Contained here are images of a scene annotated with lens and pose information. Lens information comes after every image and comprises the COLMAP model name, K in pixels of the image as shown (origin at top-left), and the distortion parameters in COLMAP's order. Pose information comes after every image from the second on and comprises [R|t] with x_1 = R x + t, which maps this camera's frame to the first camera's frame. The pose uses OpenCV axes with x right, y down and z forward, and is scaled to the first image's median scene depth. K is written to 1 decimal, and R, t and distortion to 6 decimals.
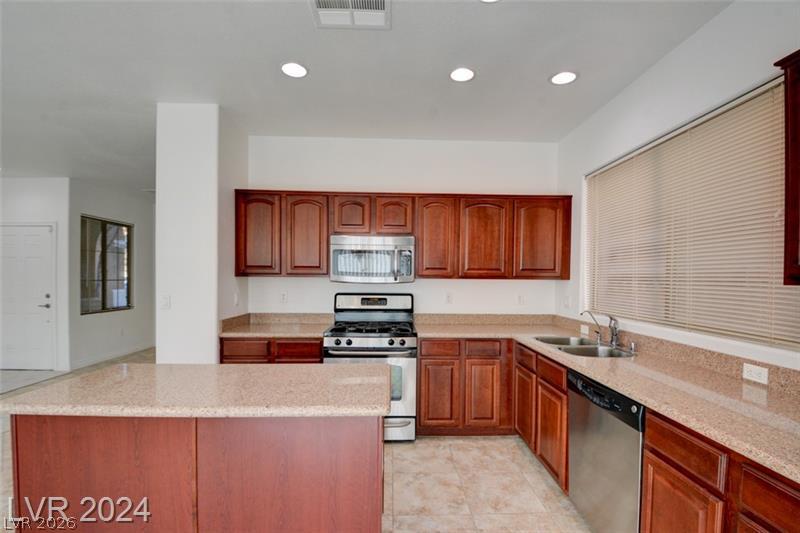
lens RADIAL K [[369.9, 0, 404.8], [0, 369.9, 282.9], [0, 0, 1]] dist [0.022414, -0.039284]
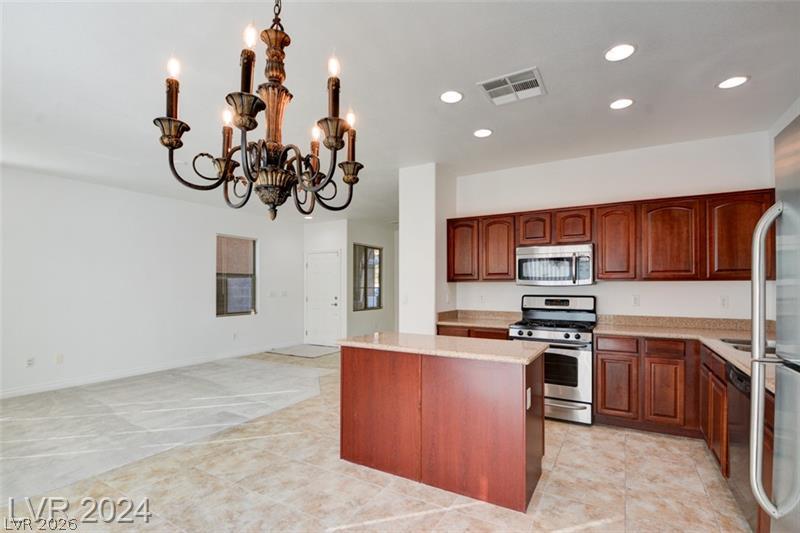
lens RADIAL K [[369.9, 0, 404.8], [0, 369.9, 282.9], [0, 0, 1]] dist [0.022414, -0.039284]
pose [[0.845381, -0.013907, -0.533983, 0.143295], [-0.000557, 0.999638, -0.026916, 0.022750], [0.534164, 0.023052, 0.845067, -0.243445]]
